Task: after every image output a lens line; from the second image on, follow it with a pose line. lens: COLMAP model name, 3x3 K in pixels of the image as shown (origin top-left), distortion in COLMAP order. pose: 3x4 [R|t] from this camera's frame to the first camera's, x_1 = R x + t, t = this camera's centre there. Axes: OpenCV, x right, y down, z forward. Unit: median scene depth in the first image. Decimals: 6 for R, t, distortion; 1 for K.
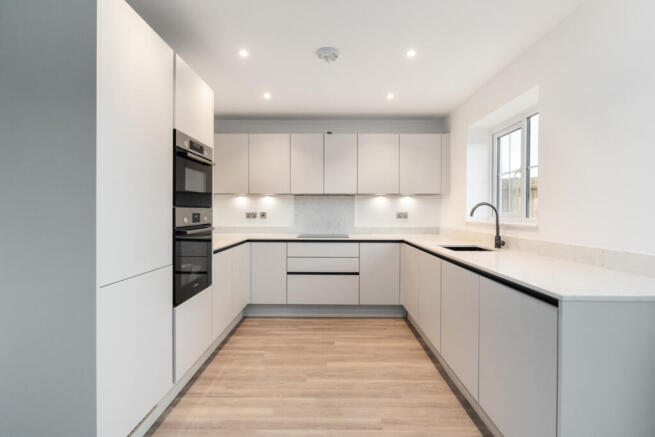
lens RADIAL K [[325.7, 0, 327.3], [0, 325.7, 214.1], [0, 0, 1]] dist [0.003802, 0.000343]
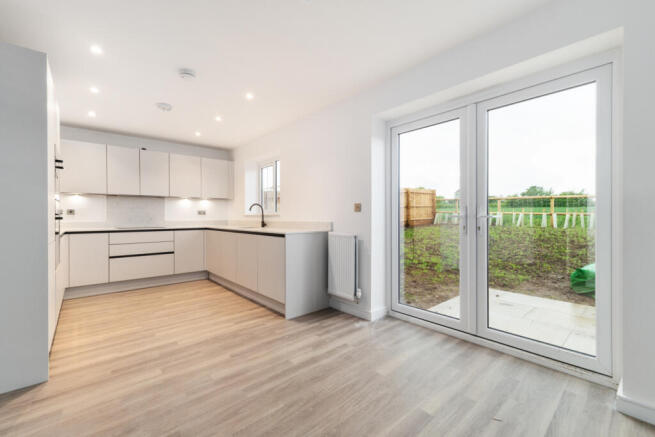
lens RADIAL K [[275.5, 0, 330.4], [0, 275.5, 215.0], [0, 0, 1]] dist [0.001574, 0.000096]
pose [[0.735837, -0.003280, 0.677151, -0.227873], [0.009267, 0.999943, -0.005227, 0.033945], [-0.677095, 0.010121, 0.735826, -0.374898]]
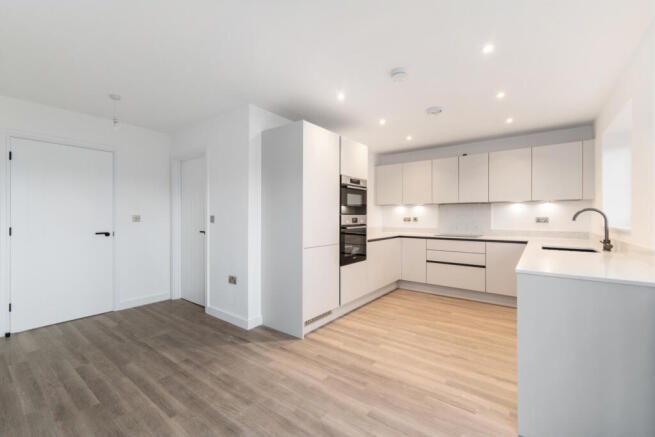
lens RADIAL K [[275.5, 0, 330.4], [0, 275.5, 215.0], [0, 0, 1]] dist [0.001574, 0.000096]
pose [[0.805057, -0.006614, -0.593161, 0.260514], [-0.001869, 0.999905, -0.013687, 0.001674], [0.593195, 0.012128, 0.804967, -0.204292]]
